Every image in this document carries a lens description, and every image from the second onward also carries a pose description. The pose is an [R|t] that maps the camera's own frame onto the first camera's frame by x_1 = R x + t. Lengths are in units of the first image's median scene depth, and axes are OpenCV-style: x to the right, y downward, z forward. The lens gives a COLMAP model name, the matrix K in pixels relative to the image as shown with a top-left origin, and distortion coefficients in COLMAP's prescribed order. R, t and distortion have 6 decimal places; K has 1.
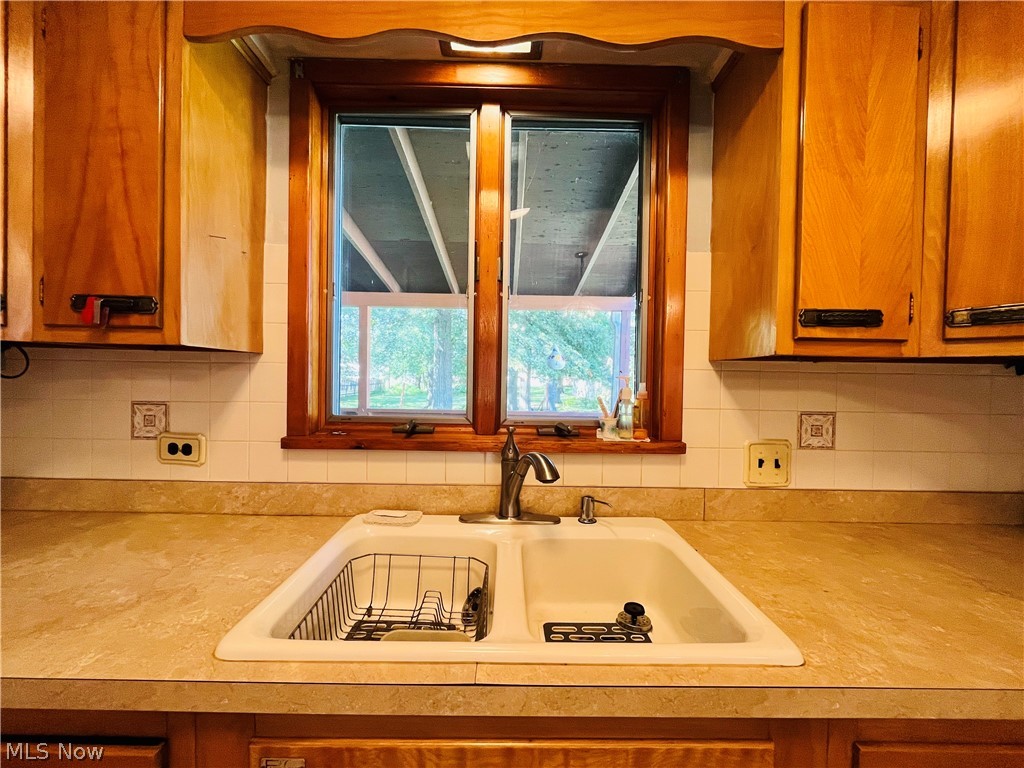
lens RADIAL K [[414.2, 0, 512.8], [0, 414.2, 383.0], [0, 0, 1]] dist [-0.004042, 0.000069]
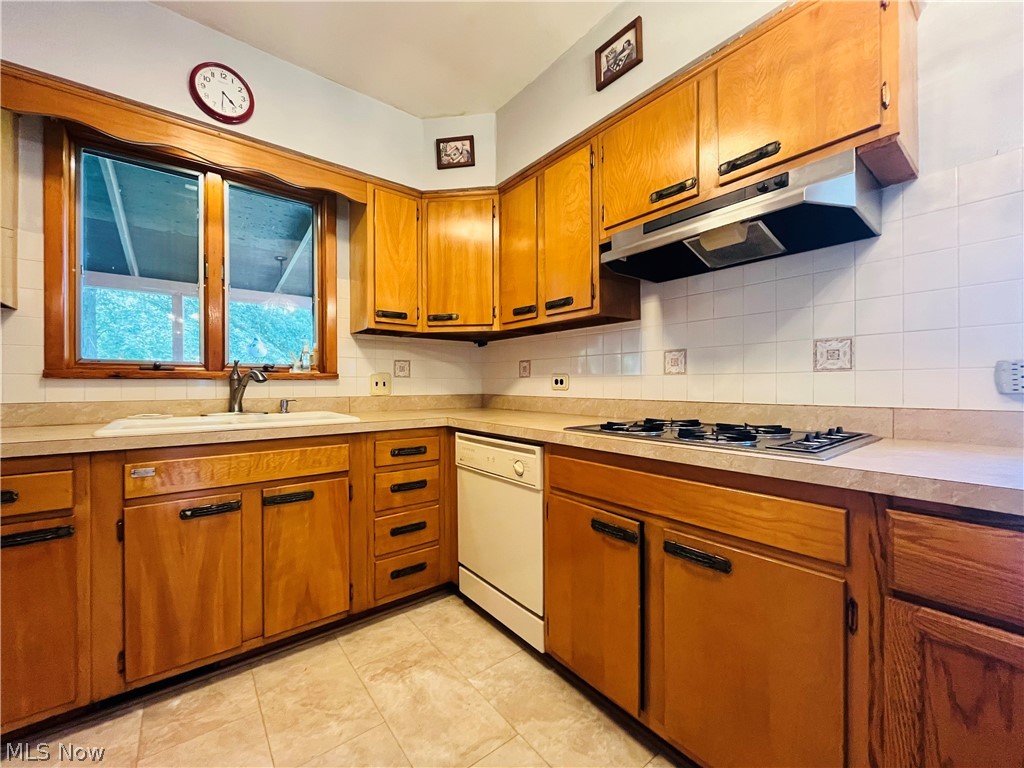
lens RADIAL K [[414.2, 0, 510.0], [0, 414.2, 386.4], [0, 0, 1]] dist [-0.004042, 0.000069]
pose [[0.790407, -0.019978, 0.612256, -0.151571], [0.023374, 0.999724, 0.002446, 0.216643], [-0.612135, 0.012378, 0.790656, -1.071692]]
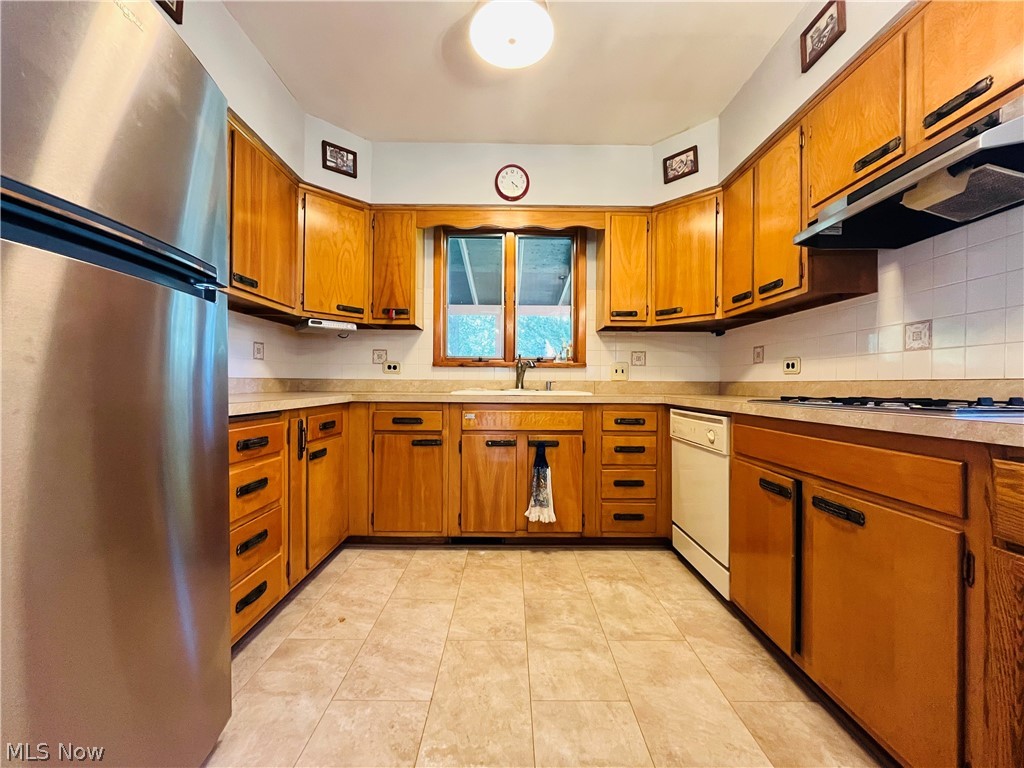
lens RADIAL K [[414.2, 0, 508.8], [0, 414.2, 387.7], [0, 0, 1]] dist [-0.004042, 0.000069]
pose [[0.999921, -0.008306, -0.009473, -0.047640], [0.008225, 0.999929, -0.008573, 0.312972], [0.009544, 0.008494, 0.999918, -1.583205]]
